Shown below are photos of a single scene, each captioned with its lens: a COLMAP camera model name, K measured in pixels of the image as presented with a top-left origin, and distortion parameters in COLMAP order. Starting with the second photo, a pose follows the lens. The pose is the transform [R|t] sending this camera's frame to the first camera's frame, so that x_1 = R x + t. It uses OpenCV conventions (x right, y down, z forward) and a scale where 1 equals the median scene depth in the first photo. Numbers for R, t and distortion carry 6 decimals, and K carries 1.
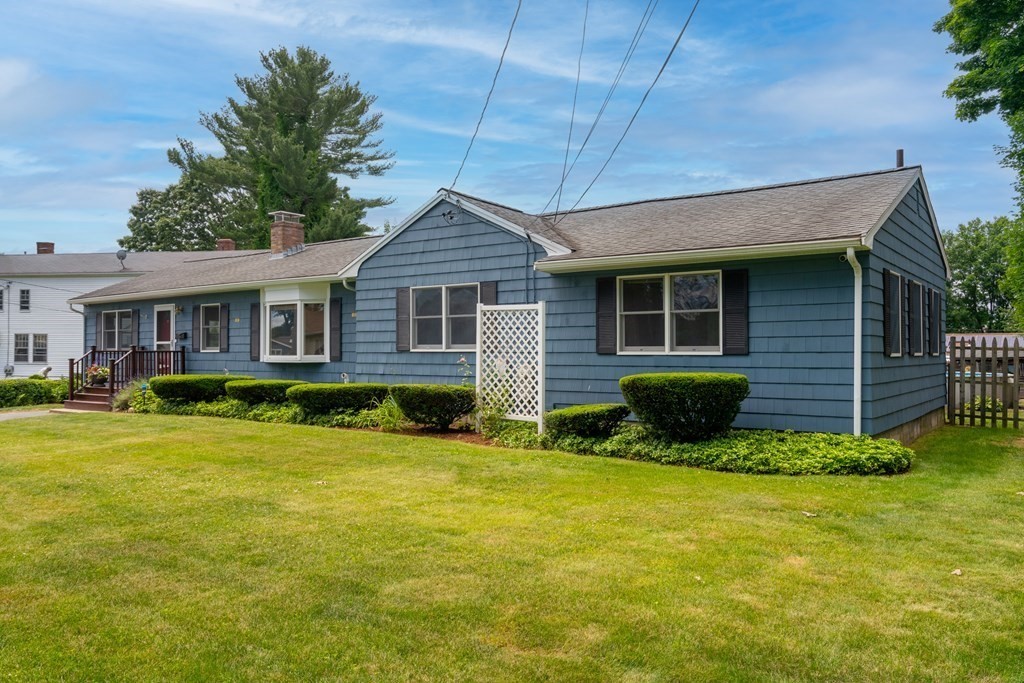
lens RADIAL K [[775.1, 0, 512.0], [0, 775.1, 341.5], [0, 0, 1]] dist [0.001546, 0.000505]
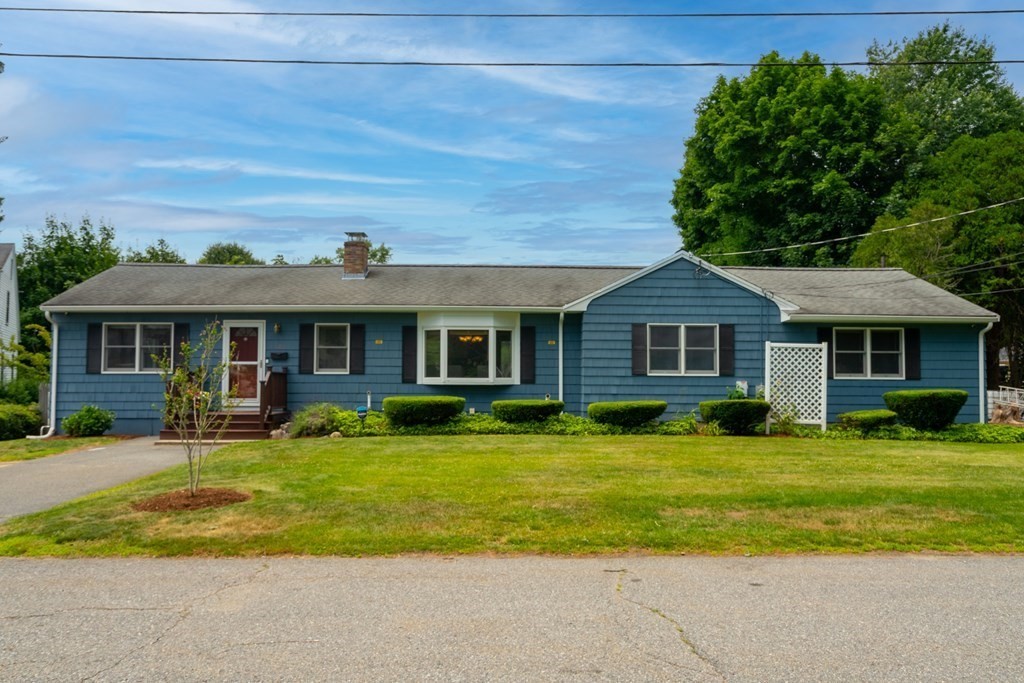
lens RADIAL K [[759.2, 0, 511.7], [0, 759.2, 368.7], [0, 0, 1]] dist [-0.002883, -0.000414]
pose [[0.794420, 0.013826, 0.607211, -1.042279], [-0.015249, 0.999880, -0.002817, 0.008851], [-0.607177, -0.007021, 0.794535, 0.164407]]
